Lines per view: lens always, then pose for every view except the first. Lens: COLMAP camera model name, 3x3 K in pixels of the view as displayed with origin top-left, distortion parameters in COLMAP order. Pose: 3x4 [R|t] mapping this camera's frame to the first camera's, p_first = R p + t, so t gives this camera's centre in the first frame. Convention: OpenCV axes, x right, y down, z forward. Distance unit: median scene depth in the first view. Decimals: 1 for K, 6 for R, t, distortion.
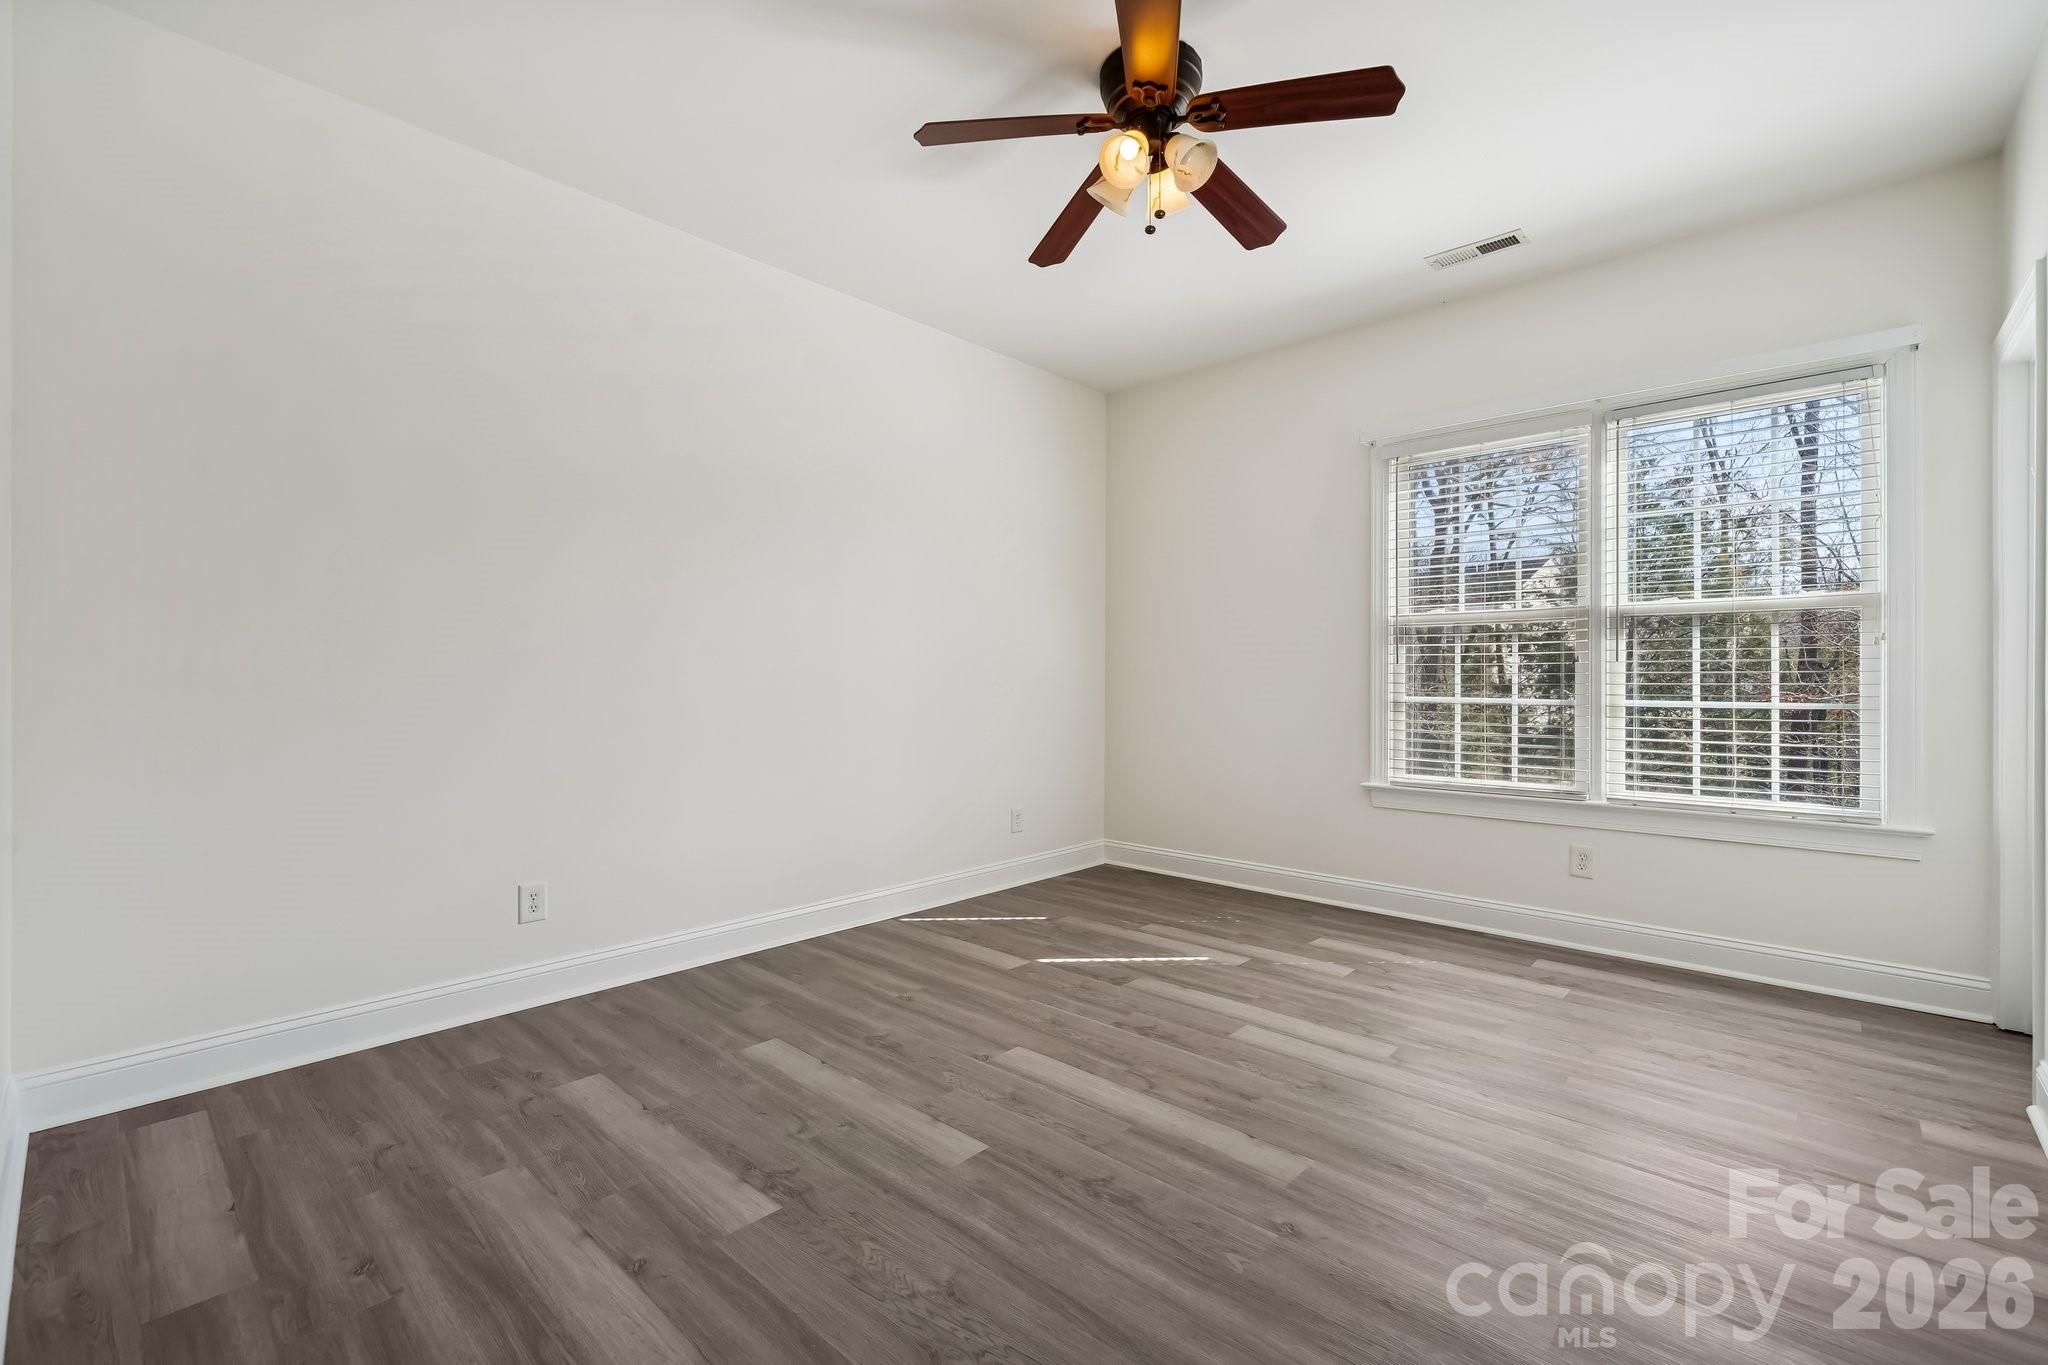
lens RADIAL K [[875.6, 0, 1009.9], [0, 875.6, 686.7], [0, 0, 1]] dist [0.001540, 0.000257]
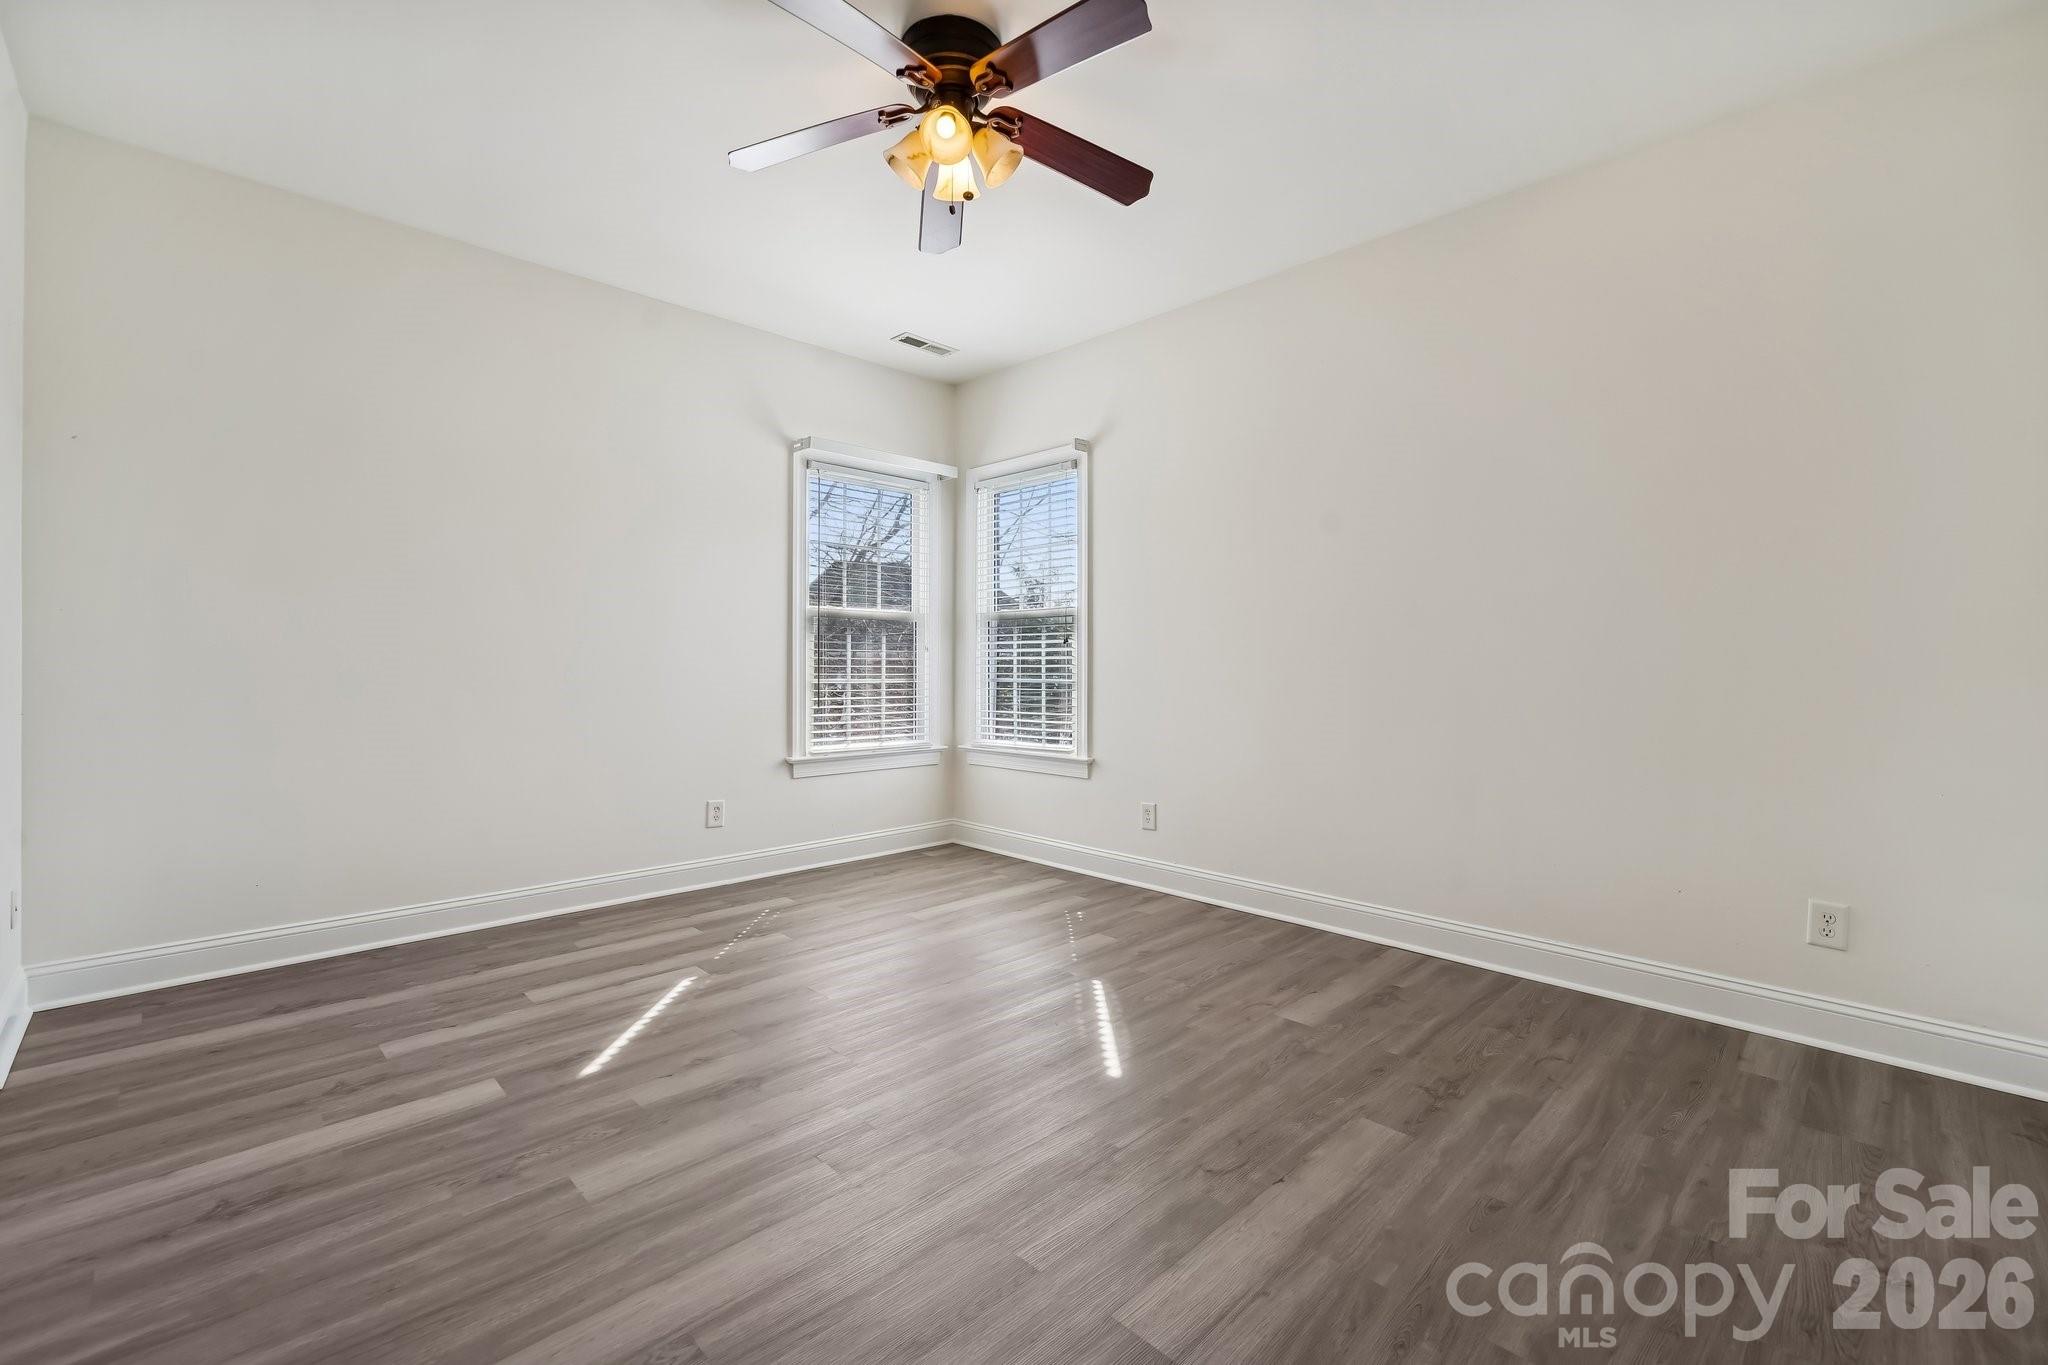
lens RADIAL K [[845.1, 0, 1009.3], [0, 845.1, 672.0], [0, 0, 1]] dist [0.003899, -0.000161]
pose [[0.040205, -0.004948, 0.999179, -0.661229], [-0.001533, 0.999986, 0.005014, -0.003624], [-0.999190, -0.001734, 0.040197, 0.717587]]
